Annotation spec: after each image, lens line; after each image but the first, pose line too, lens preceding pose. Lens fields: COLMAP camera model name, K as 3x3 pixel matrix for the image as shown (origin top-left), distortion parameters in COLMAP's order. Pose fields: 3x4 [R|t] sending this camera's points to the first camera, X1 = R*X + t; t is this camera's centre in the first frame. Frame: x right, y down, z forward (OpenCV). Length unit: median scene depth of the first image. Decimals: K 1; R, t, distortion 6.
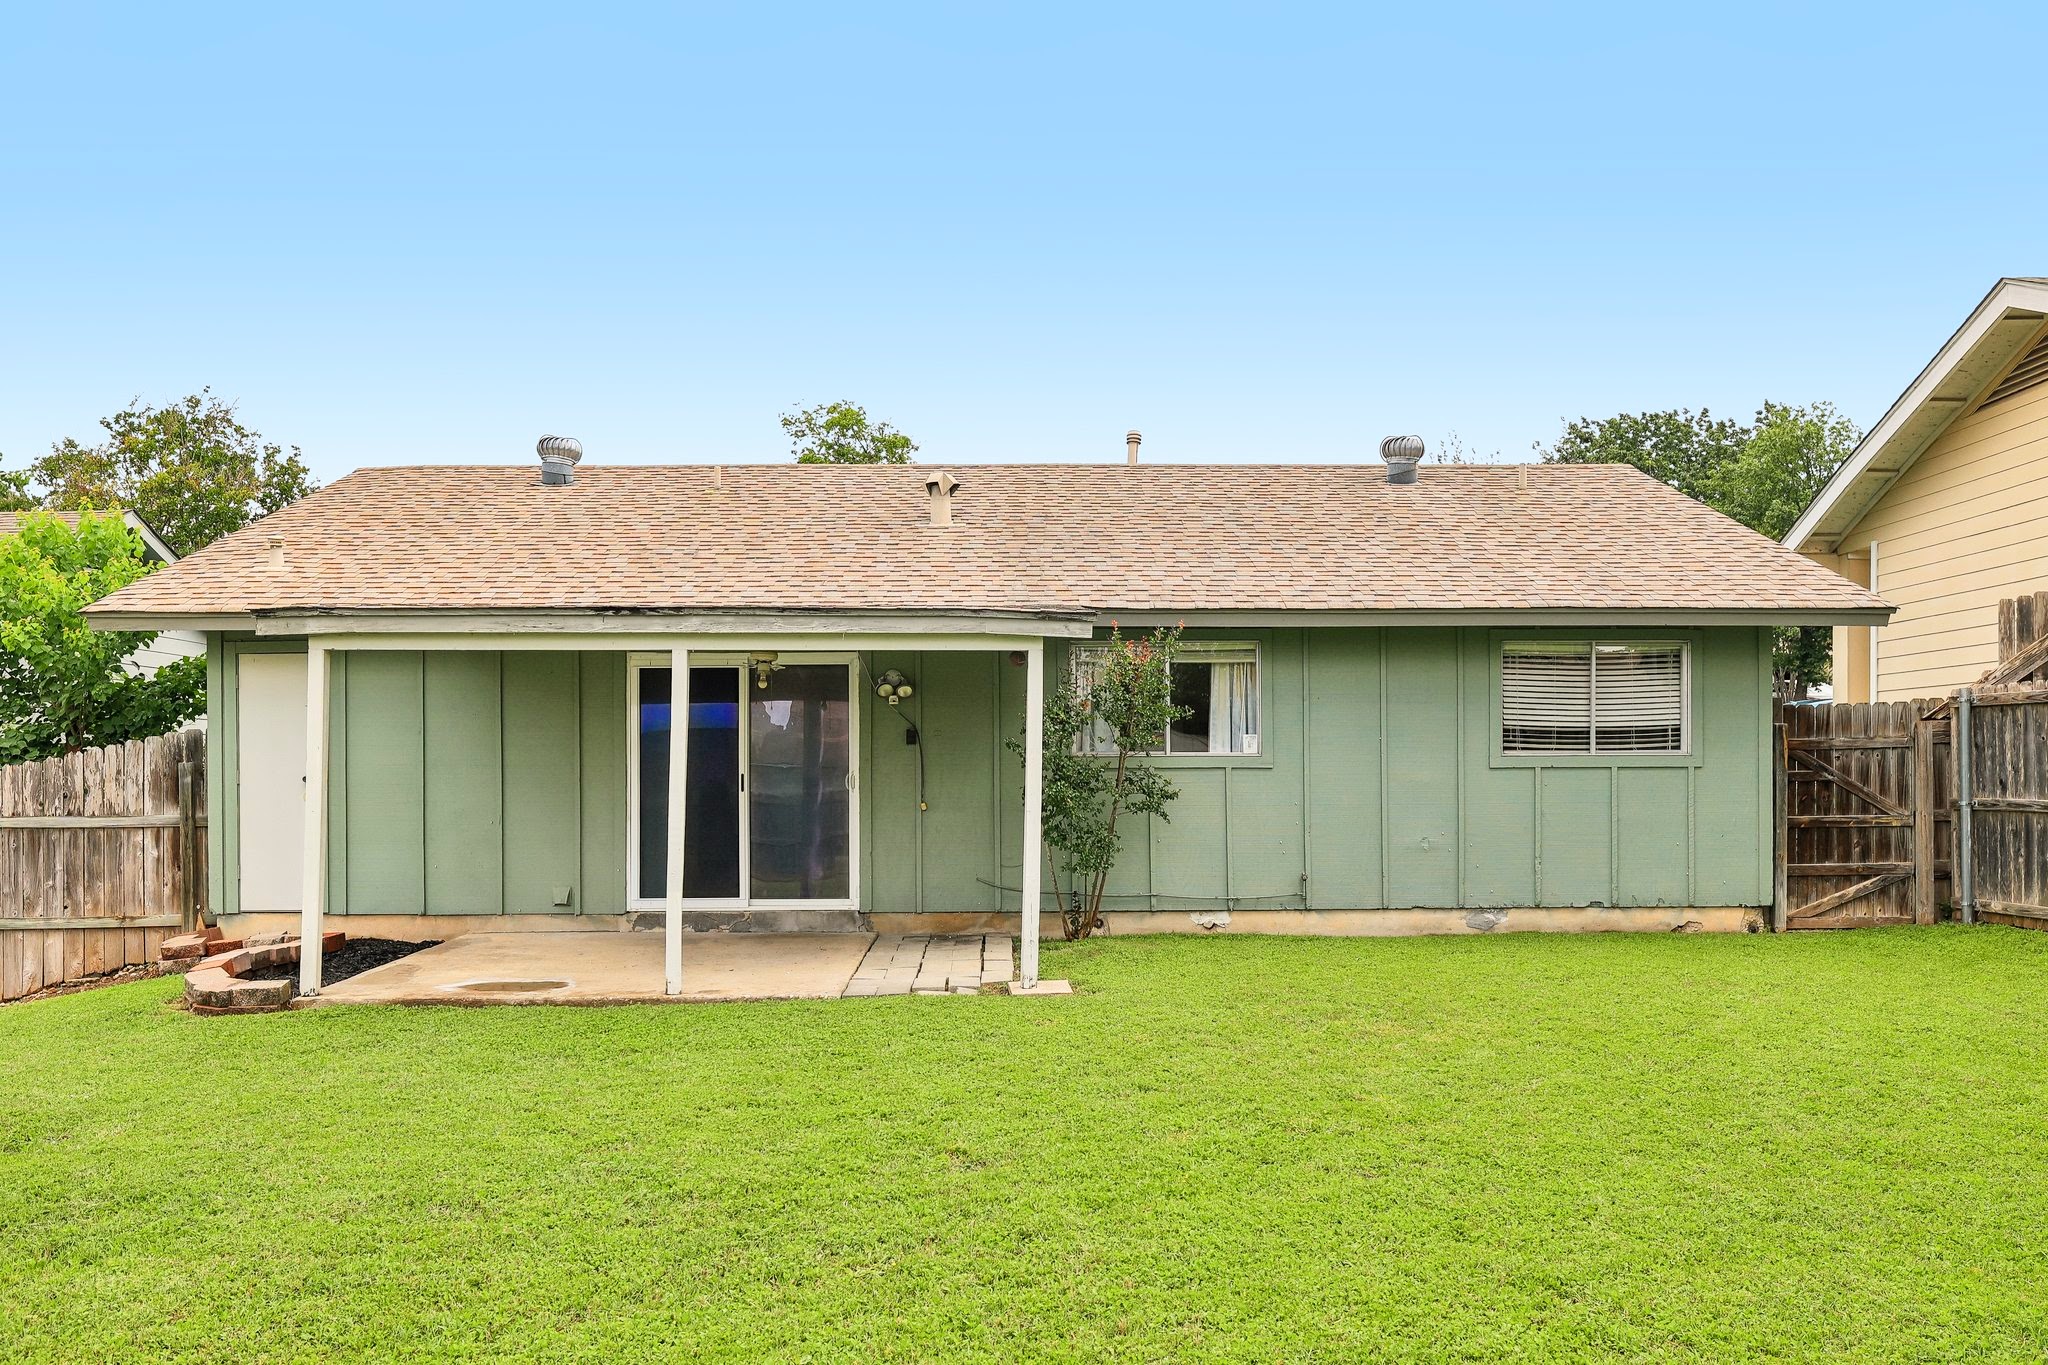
lens RADIAL K [[1559.0, 0, 1019.9], [0, 1559.0, 746.2], [0, 0, 1]] dist [-0.014151, 0.000774]
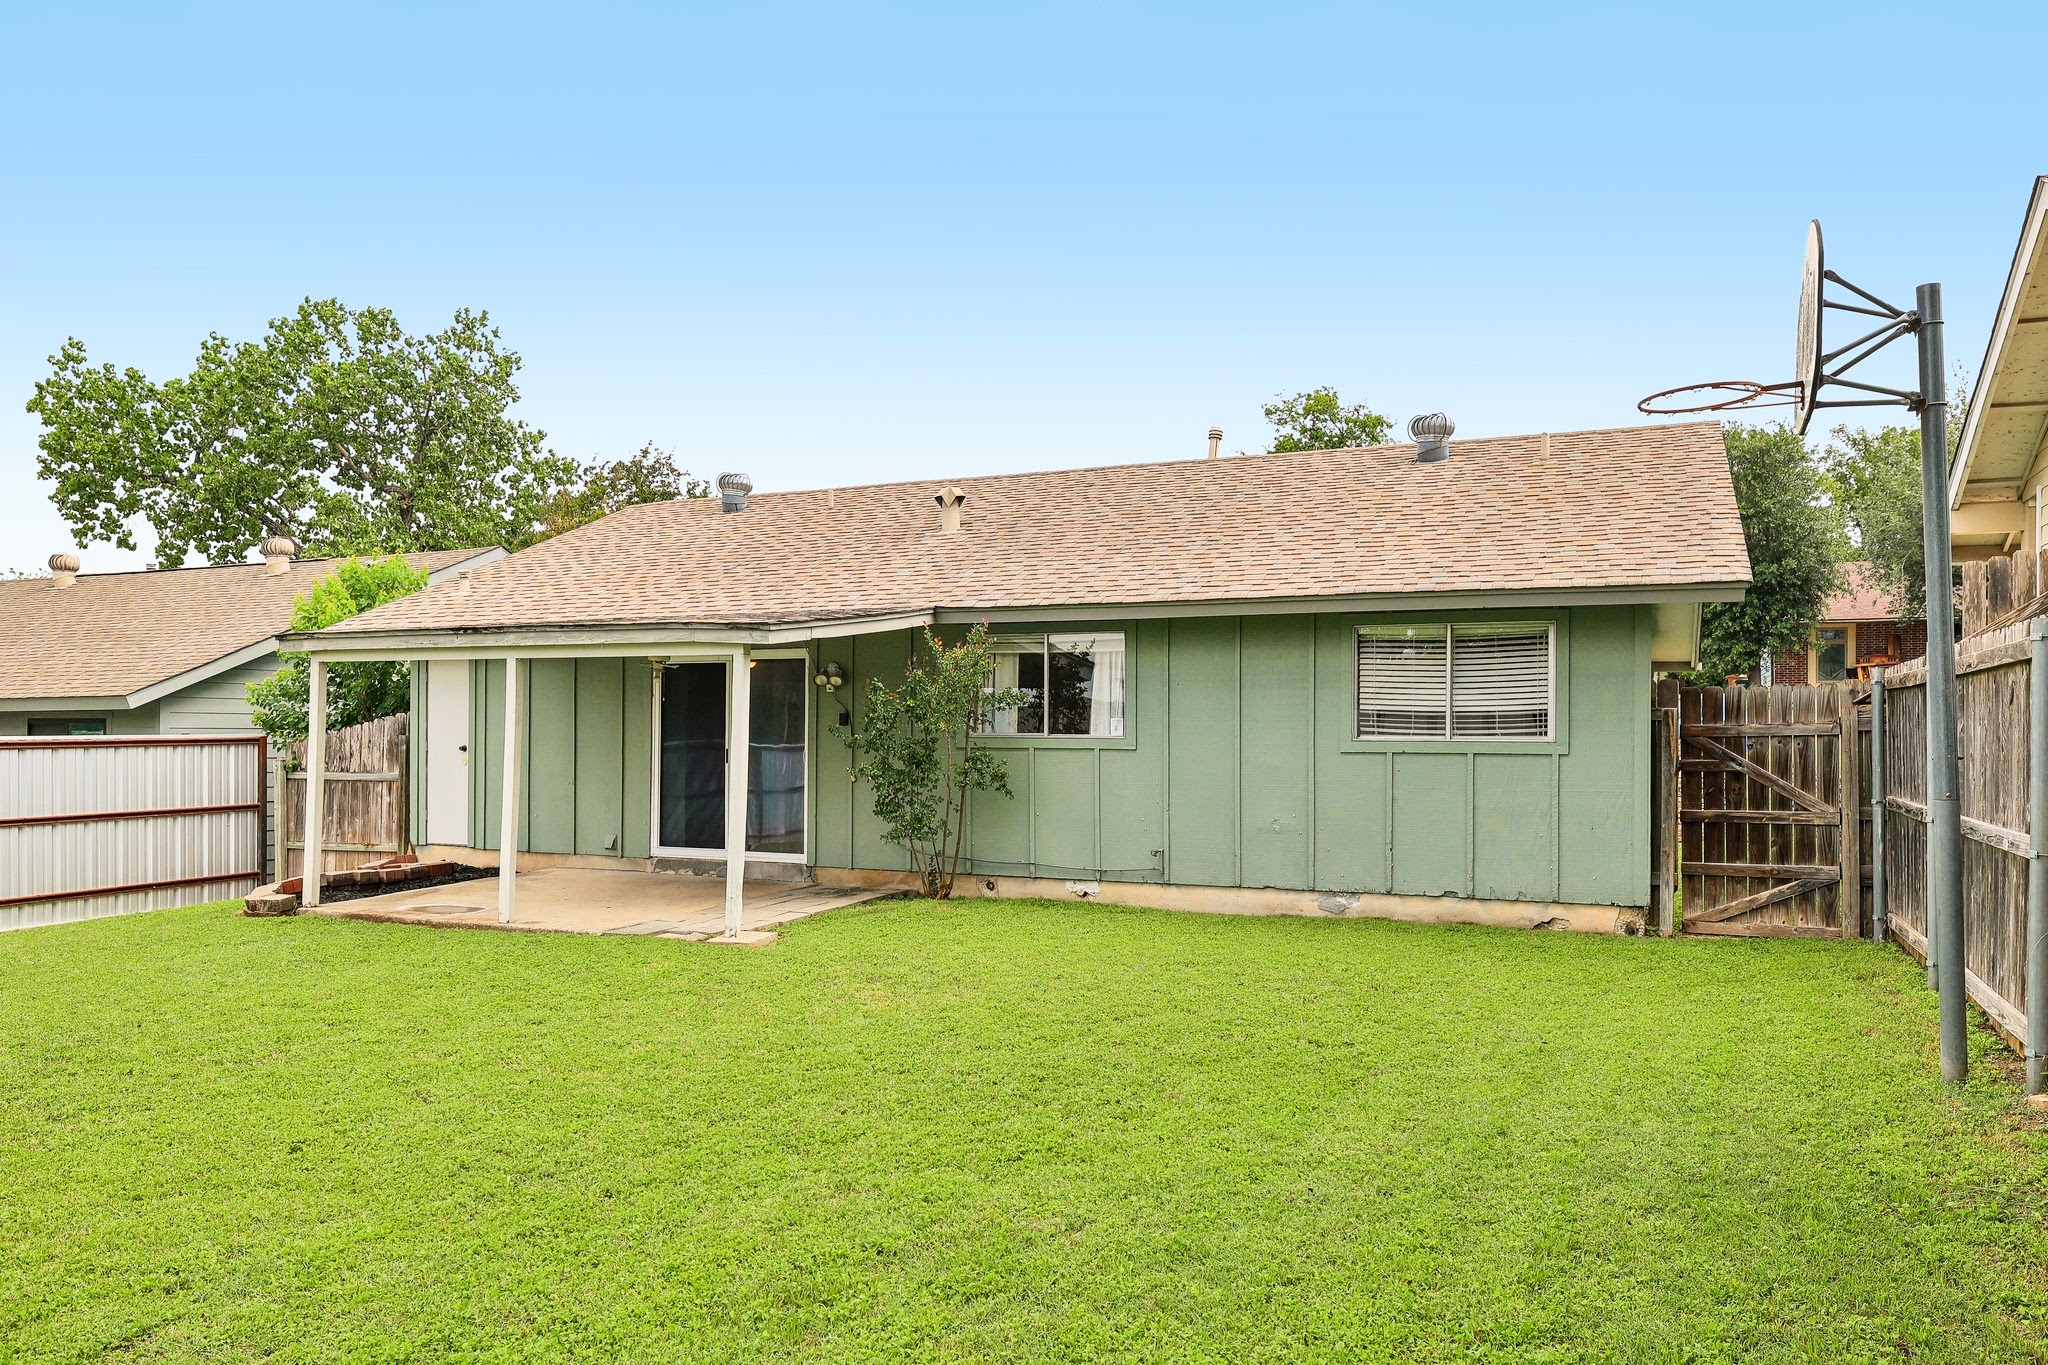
lens RADIAL K [[1433.1, 0, 1025.6], [0, 1433.1, 687.7], [0, 0, 1]] dist [-0.010293, -0.000428]
pose [[0.903841, -0.005014, -0.427839, 0.512016], [0.000783, 0.999949, -0.010065, -0.018651], [0.427868, 0.008762, 0.903799, 0.076503]]
